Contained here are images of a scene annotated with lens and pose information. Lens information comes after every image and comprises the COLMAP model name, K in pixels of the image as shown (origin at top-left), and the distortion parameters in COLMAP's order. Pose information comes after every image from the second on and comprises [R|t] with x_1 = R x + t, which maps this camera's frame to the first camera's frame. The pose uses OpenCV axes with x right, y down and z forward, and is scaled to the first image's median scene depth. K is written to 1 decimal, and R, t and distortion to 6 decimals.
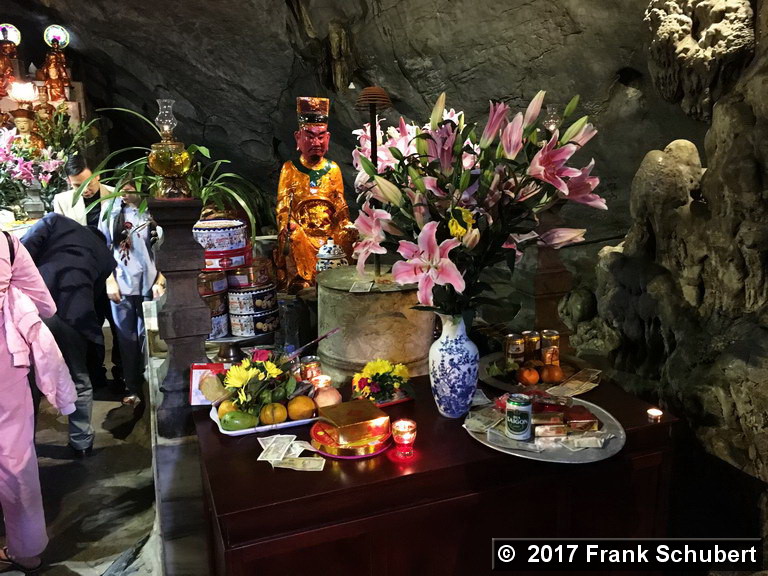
lens RADIAL K [[651.4, 0, 381.0], [0, 651.4, 289.6], [0, 0, 1]] dist [0.083444, -0.114239]
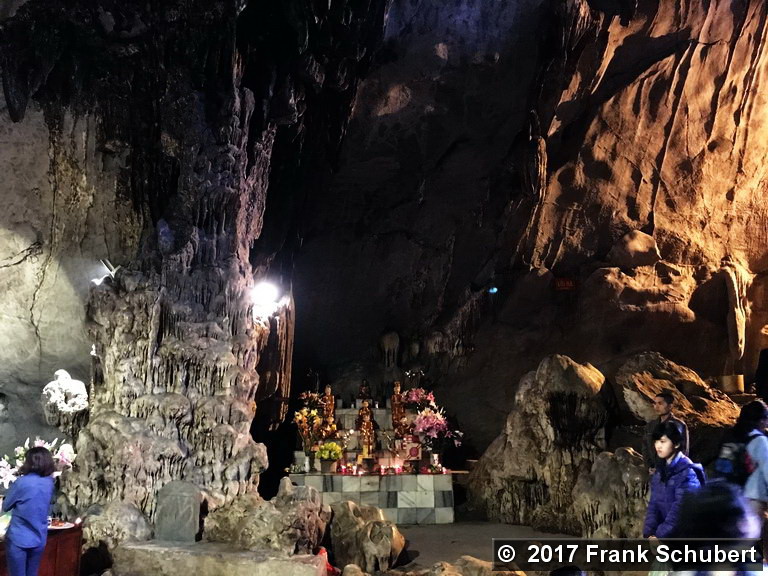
lens RADIAL K [[651.4, 0, 381.0], [0, 651.4, 289.6], [0, 0, 1]] dist [0.083444, -0.114239]
pose [[0.567829, 0.163985, 0.806647, -0.374740], [0.180370, 0.931353, -0.316305, 0.092880], [-0.803142, 0.325102, 0.499271, -0.542971]]
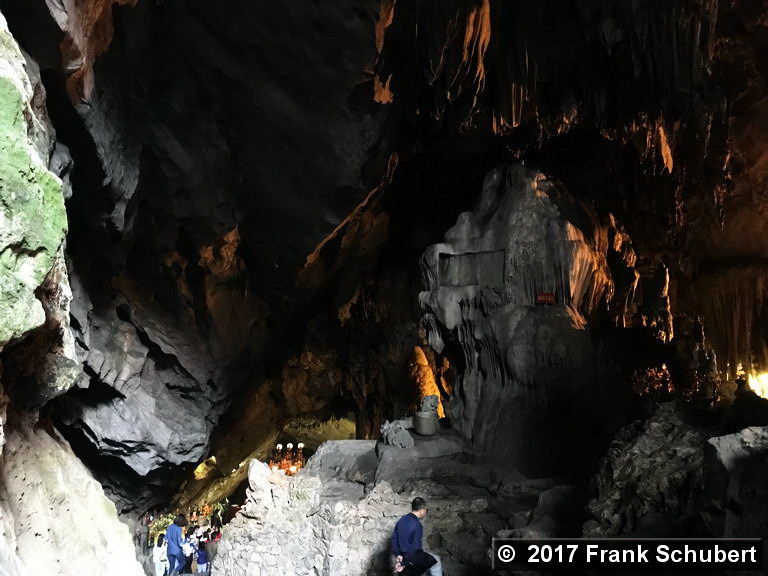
lens RADIAL K [[651.4, 0, 381.0], [0, 651.4, 289.6], [0, 0, 1]] dist [0.083444, -0.114239]
pose [[0.953385, -0.025158, -0.300705, 1.464369], [-0.072491, 0.948241, -0.309165, -0.100477], [0.292919, 0.316552, 0.902216, -3.362955]]
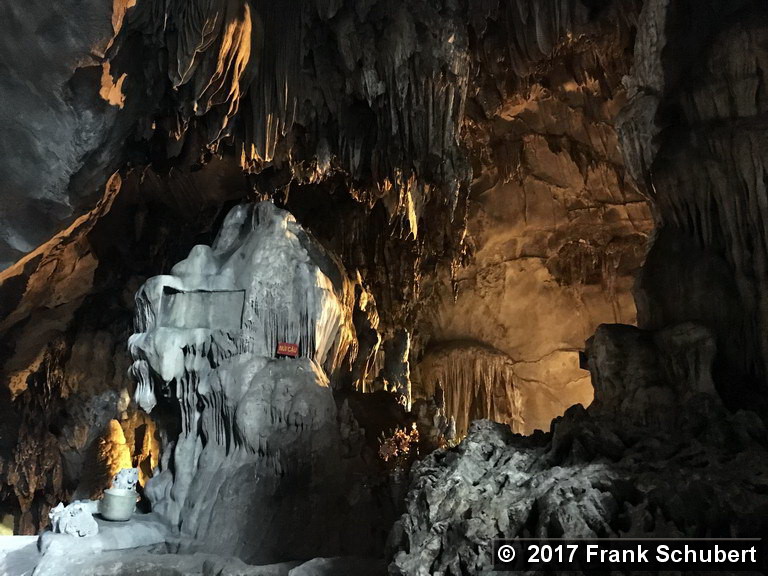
lens RADIAL K [[651.4, 0, 381.0], [0, 651.4, 289.6], [0, 0, 1]] dist [0.083444, -0.114239]
pose [[0.990867, 0.056407, 0.122482, 1.380175], [0.007400, 0.884194, -0.467062, -0.069204], [-0.134643, 0.463702, 0.875701, -3.068104]]
